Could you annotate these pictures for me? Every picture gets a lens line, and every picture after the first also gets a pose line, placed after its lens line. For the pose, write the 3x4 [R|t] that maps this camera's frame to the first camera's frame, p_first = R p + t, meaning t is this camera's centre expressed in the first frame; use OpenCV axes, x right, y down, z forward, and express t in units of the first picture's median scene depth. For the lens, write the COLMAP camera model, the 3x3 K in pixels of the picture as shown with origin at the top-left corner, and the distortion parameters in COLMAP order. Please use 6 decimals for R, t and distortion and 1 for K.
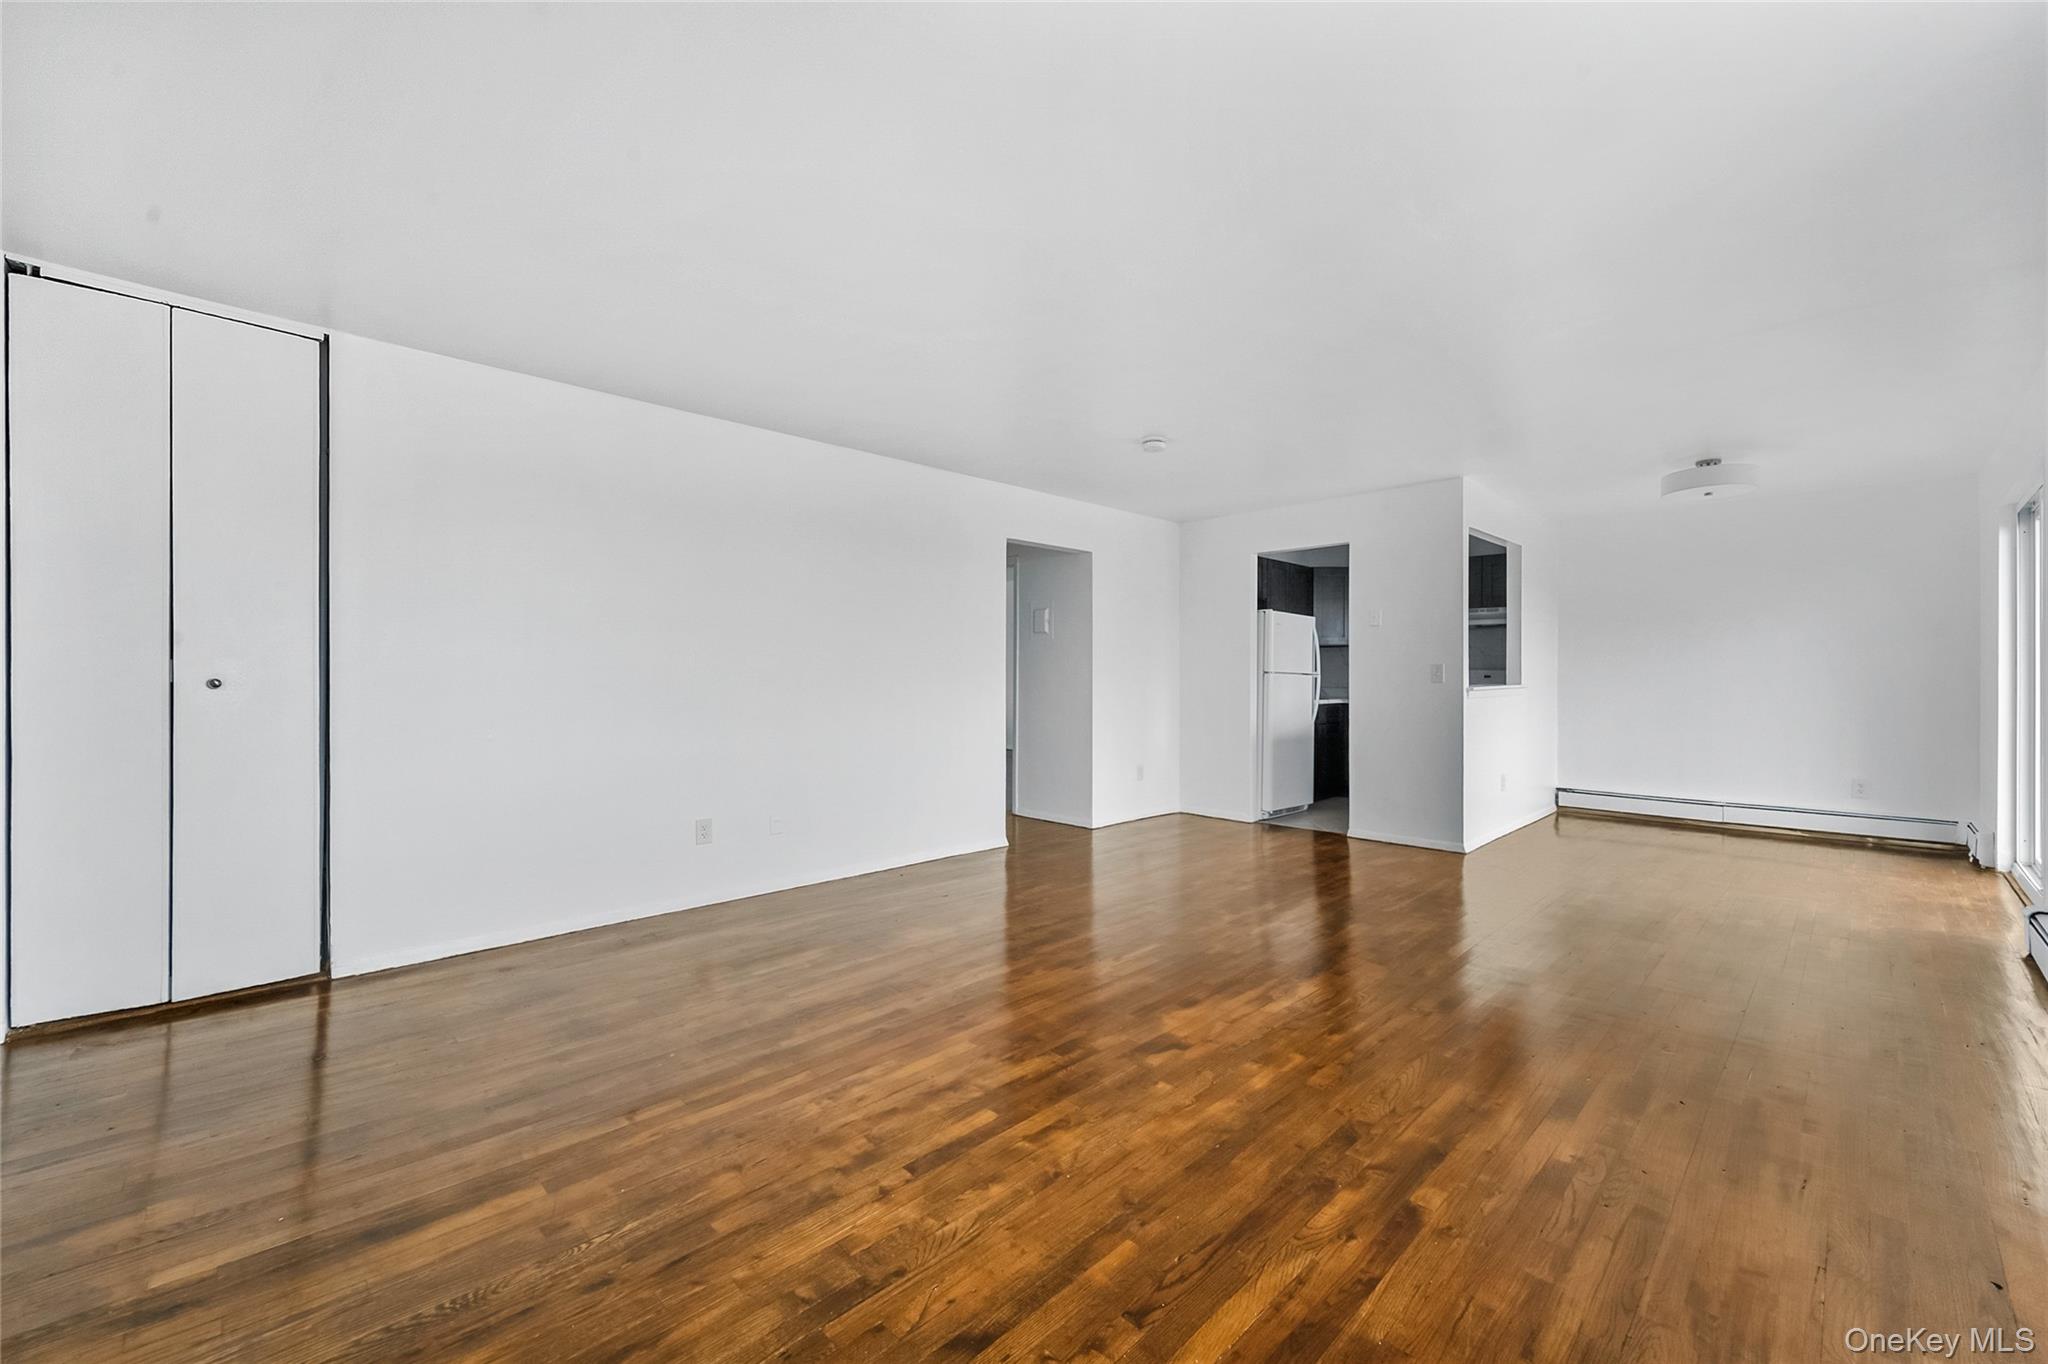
lens RADIAL K [[820.3, 0, 1031.5], [0, 820.3, 668.0], [0, 0, 1]] dist [0.004548, 0.001533]
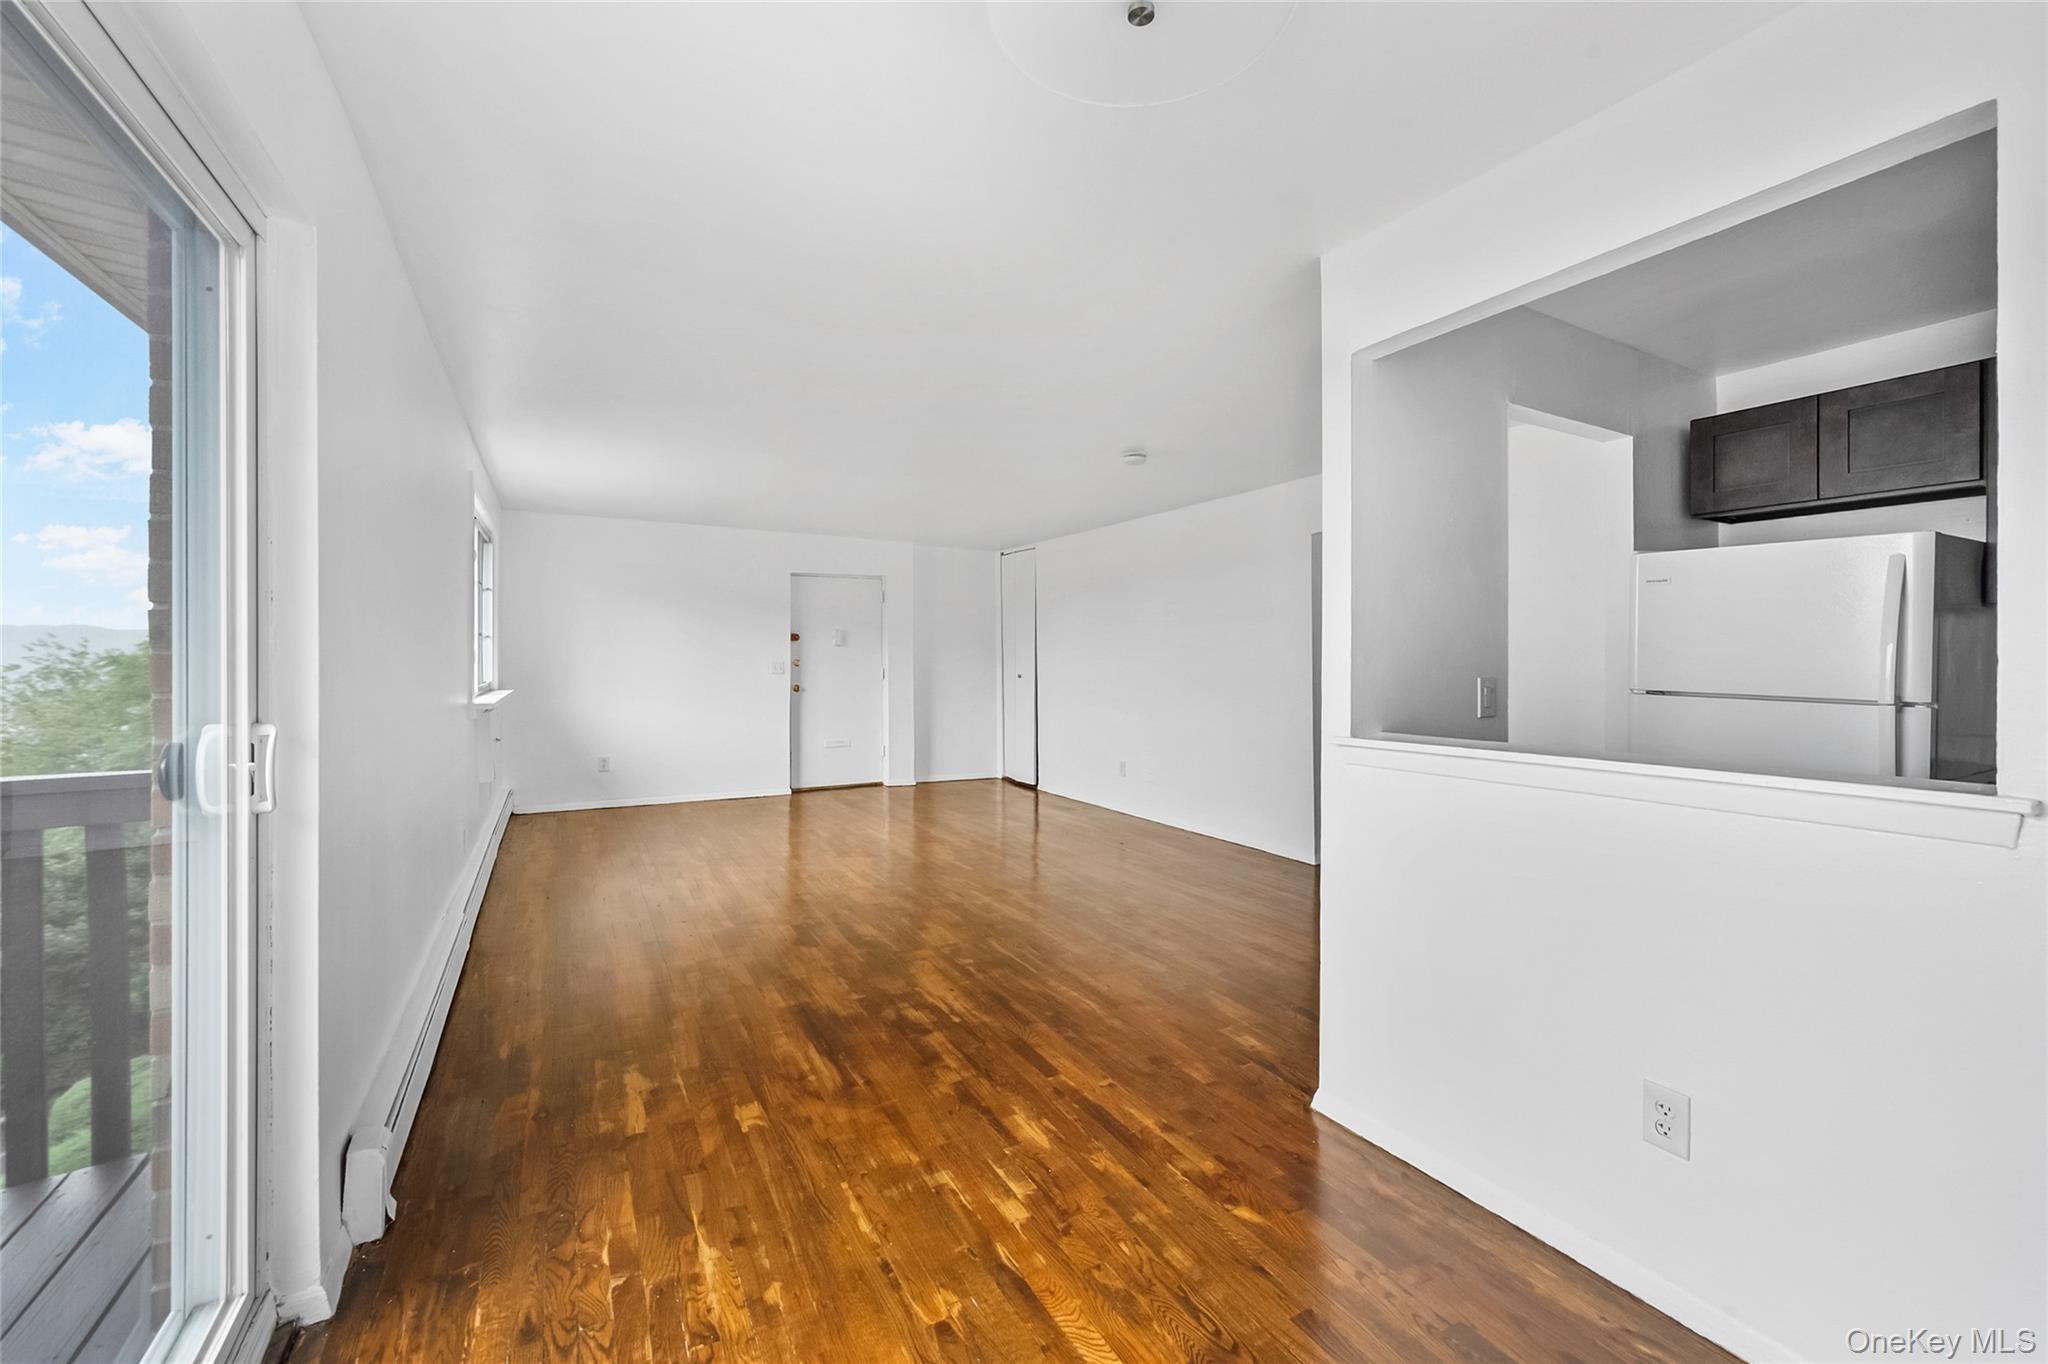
lens RADIAL K [[820.3, 0, 1023.5], [0, 820.3, 654.9], [0, 0, 1]] dist [0.004548, 0.001533]
pose [[-0.265817, -0.010965, -0.963961, 1.694105], [0.004875, 0.999907, -0.012719, -0.026433], [0.964011, -0.008080, -0.265739, 1.634083]]
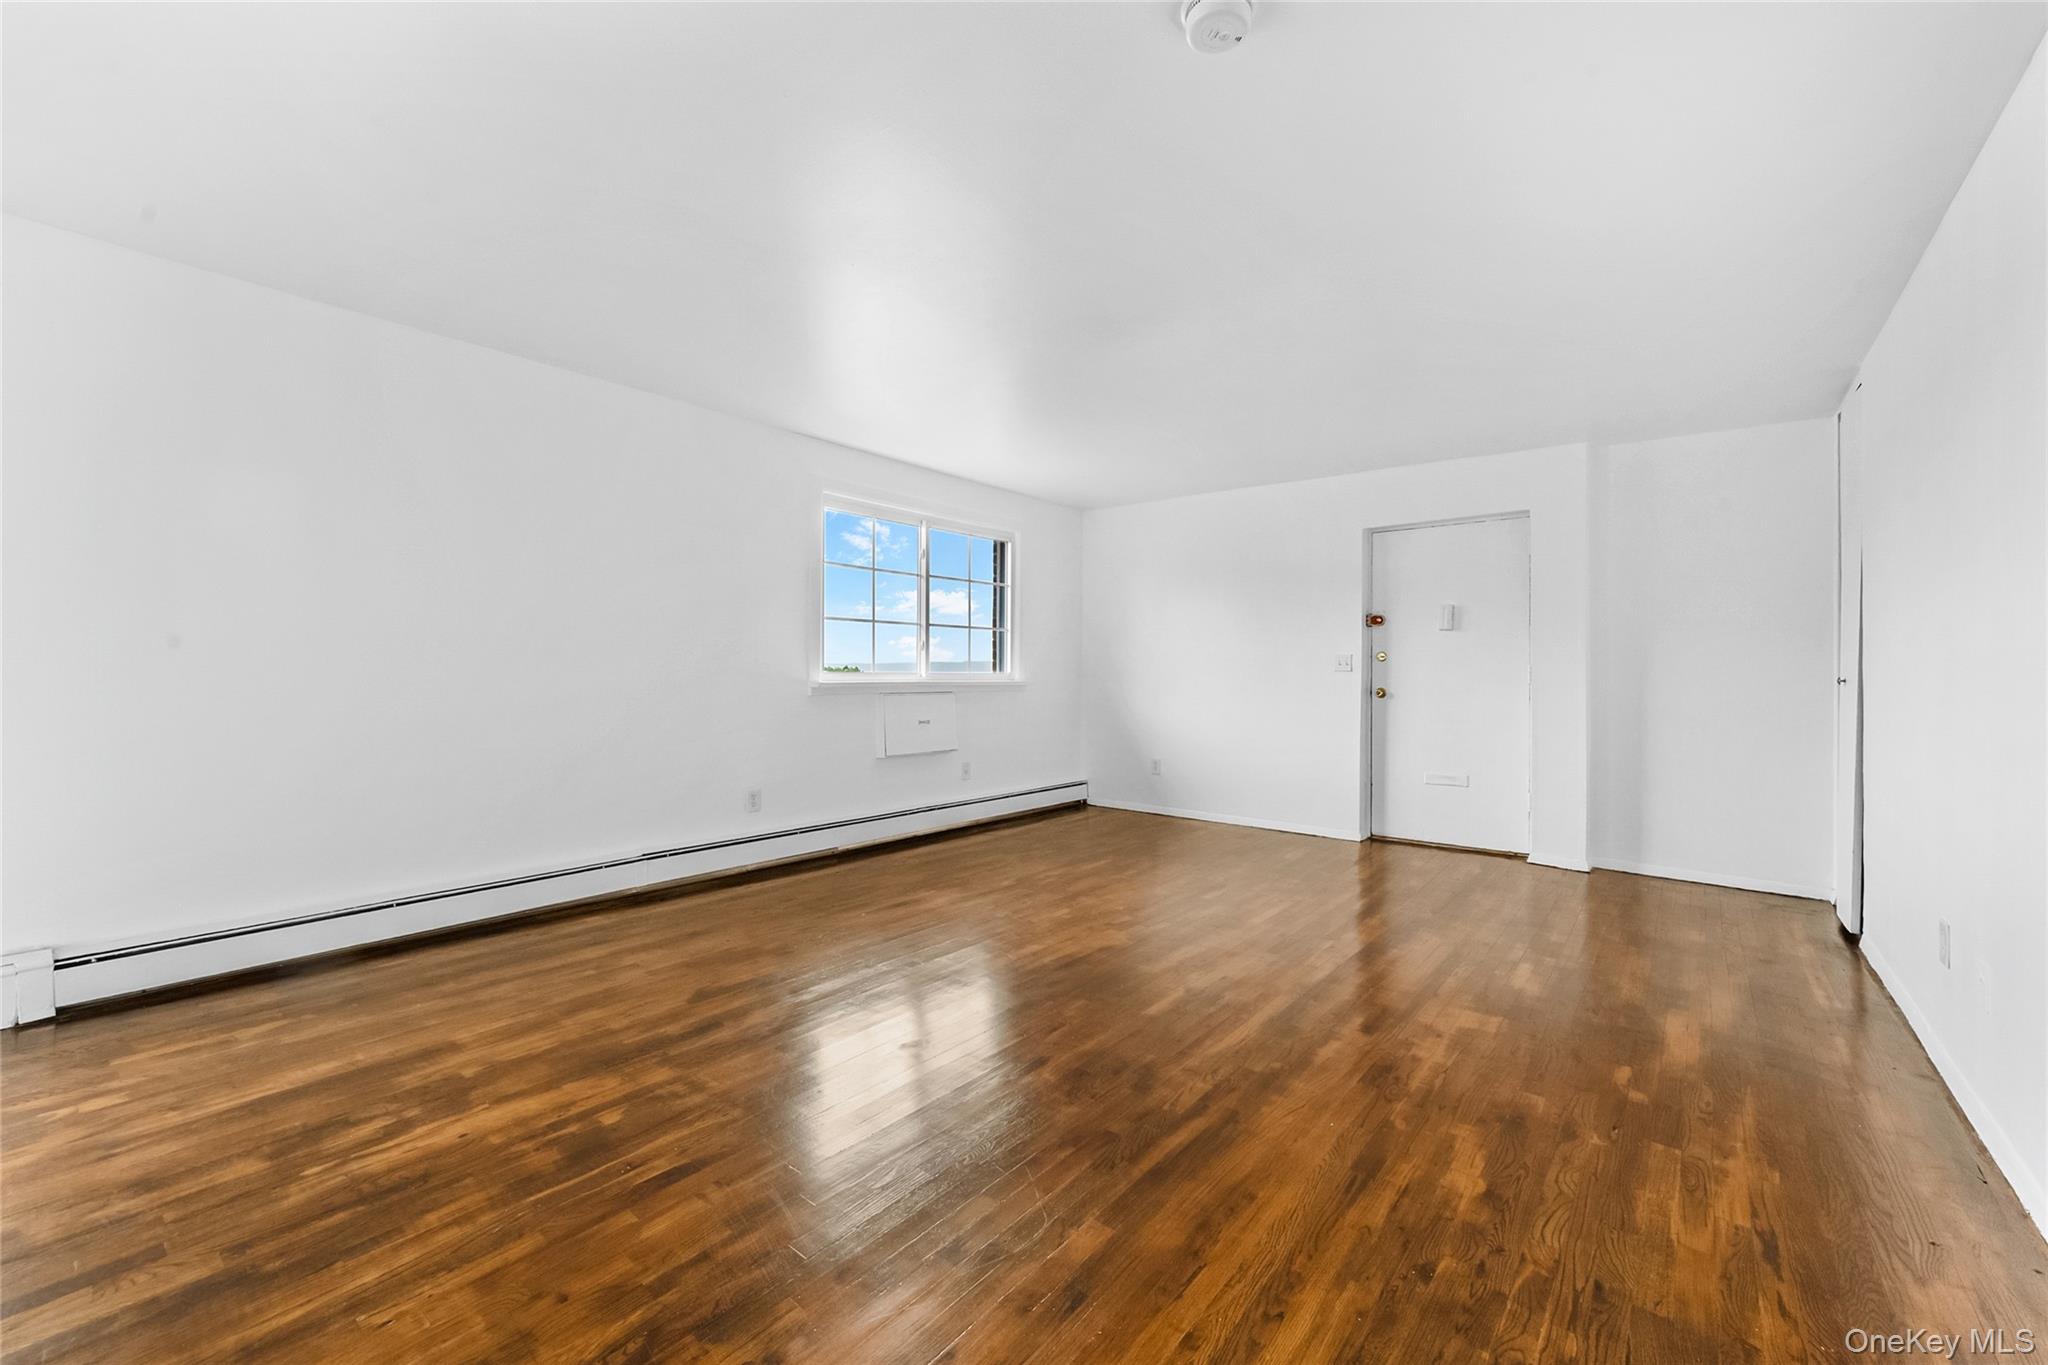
lens RADIAL K [[820.3, 0, 1027.4], [0, 820.3, 679.2], [0, 0, 1]] dist [0.004548, 0.001533]
pose [[-0.993978, -0.010818, -0.109047, 0.392154], [-0.010343, 0.999934, -0.004920, 0.029636], [0.109093, -0.003763, -0.994024, 1.937711]]
